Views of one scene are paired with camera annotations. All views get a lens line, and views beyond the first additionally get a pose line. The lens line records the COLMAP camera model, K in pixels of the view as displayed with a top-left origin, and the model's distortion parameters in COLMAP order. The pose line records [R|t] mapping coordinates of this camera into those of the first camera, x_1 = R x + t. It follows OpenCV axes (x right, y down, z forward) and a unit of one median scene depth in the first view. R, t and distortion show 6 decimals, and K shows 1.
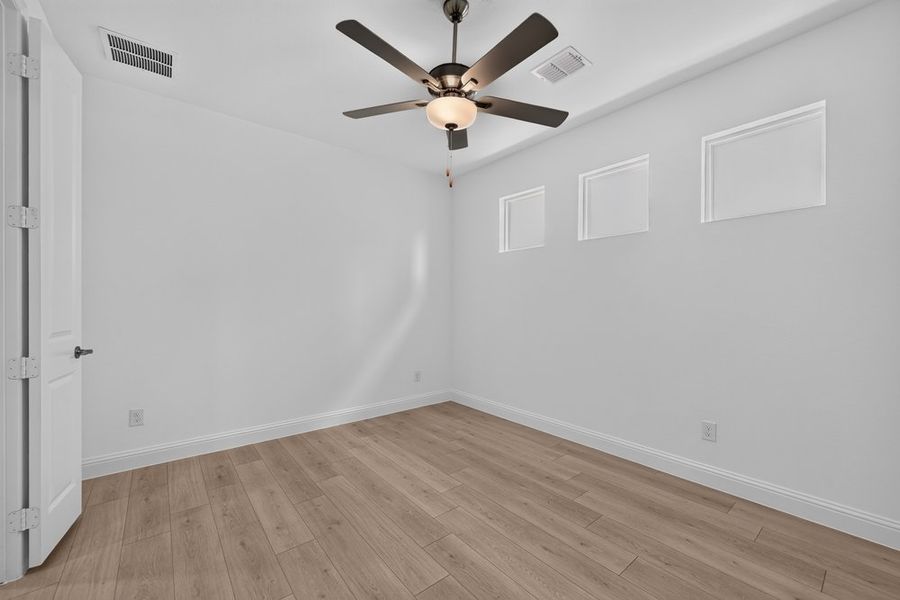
lens RADIAL K [[357.0, 0, 452.1], [0, 357.0, 303.1], [0, 0, 1]] dist [0.000388, 0.000129]
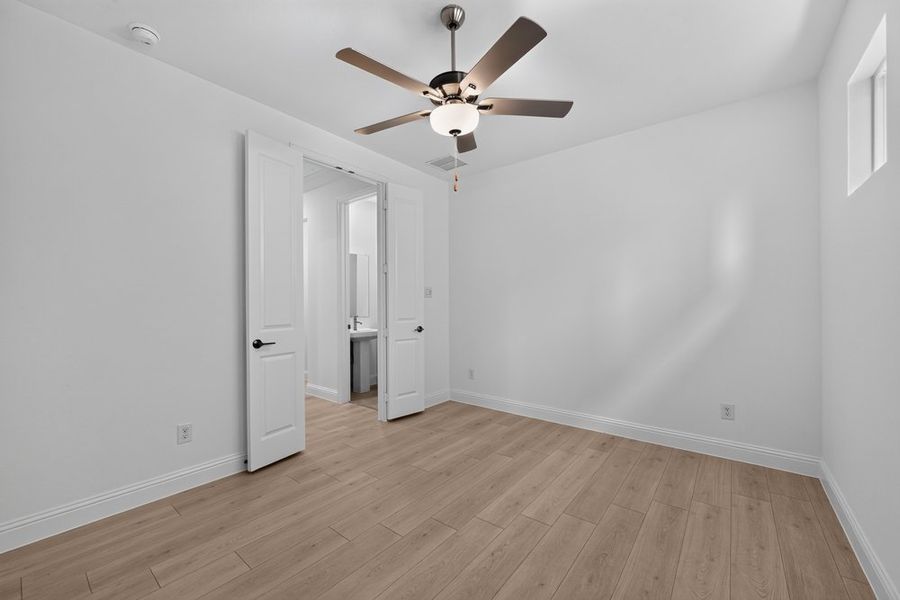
lens RADIAL K [[356.0, 0, 450.5], [0, 356.0, 308.8], [0, 0, 1]] dist [0.000405, 0.000383]
pose [[0.223070, 0.013014, -0.974715, 0.689814], [0.002863, 0.999898, 0.014005, -0.003595], [0.974798, -0.005915, 0.223010, 0.533084]]
